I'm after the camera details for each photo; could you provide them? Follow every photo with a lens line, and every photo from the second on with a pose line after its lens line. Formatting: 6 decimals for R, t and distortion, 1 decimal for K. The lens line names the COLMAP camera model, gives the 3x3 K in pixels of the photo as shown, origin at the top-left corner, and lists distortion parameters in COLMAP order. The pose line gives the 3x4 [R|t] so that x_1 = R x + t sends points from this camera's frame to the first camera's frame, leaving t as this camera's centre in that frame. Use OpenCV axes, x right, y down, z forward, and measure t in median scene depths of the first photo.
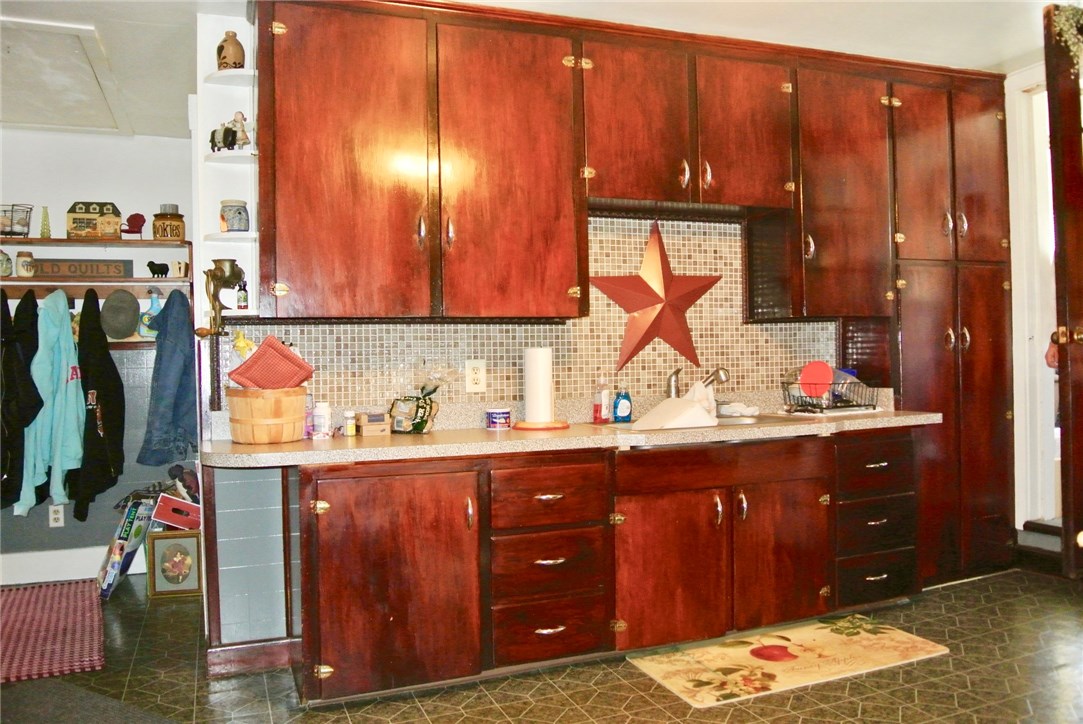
lens RADIAL K [[850.2, 0, 541.3], [0, 850.2, 362.4], [0, 0, 1]] dist [-0.053954, 0.007754]
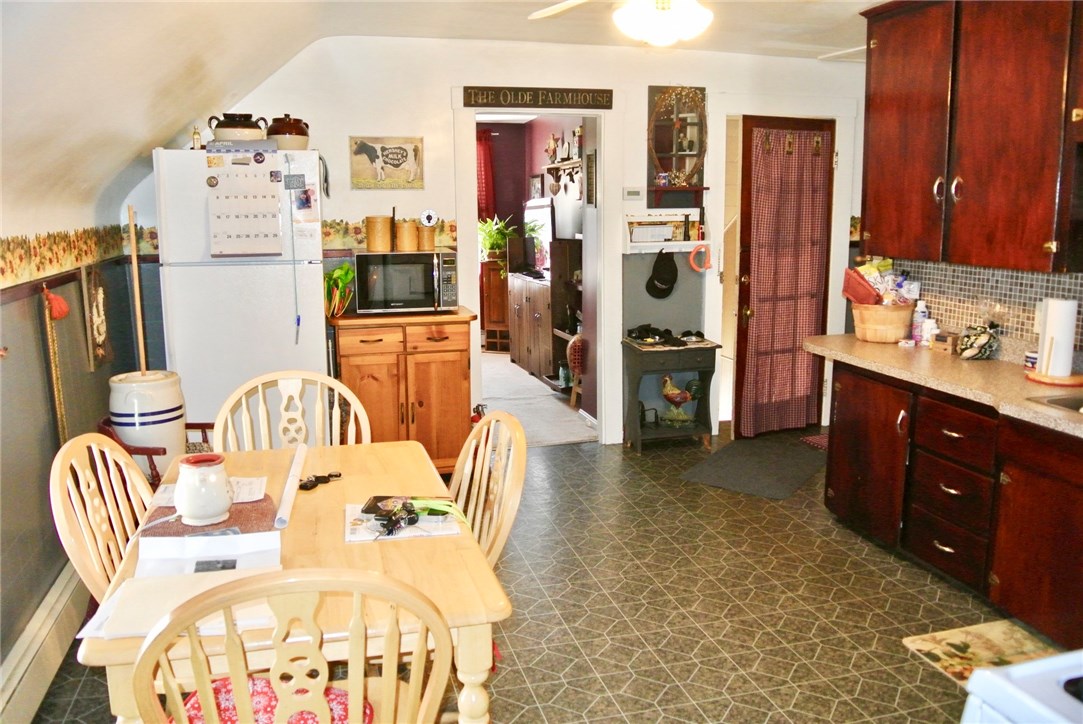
lens RADIAL K [[850.2, 0, 541.2], [0, 850.2, 358.3], [0, 0, 1]] dist [-0.053954, 0.007754]
pose [[-0.106253, 0.198632, -0.974297, 1.084664], [0.007167, 0.979972, 0.199007, -0.157049], [0.994313, 0.014162, -0.105549, 0.557128]]
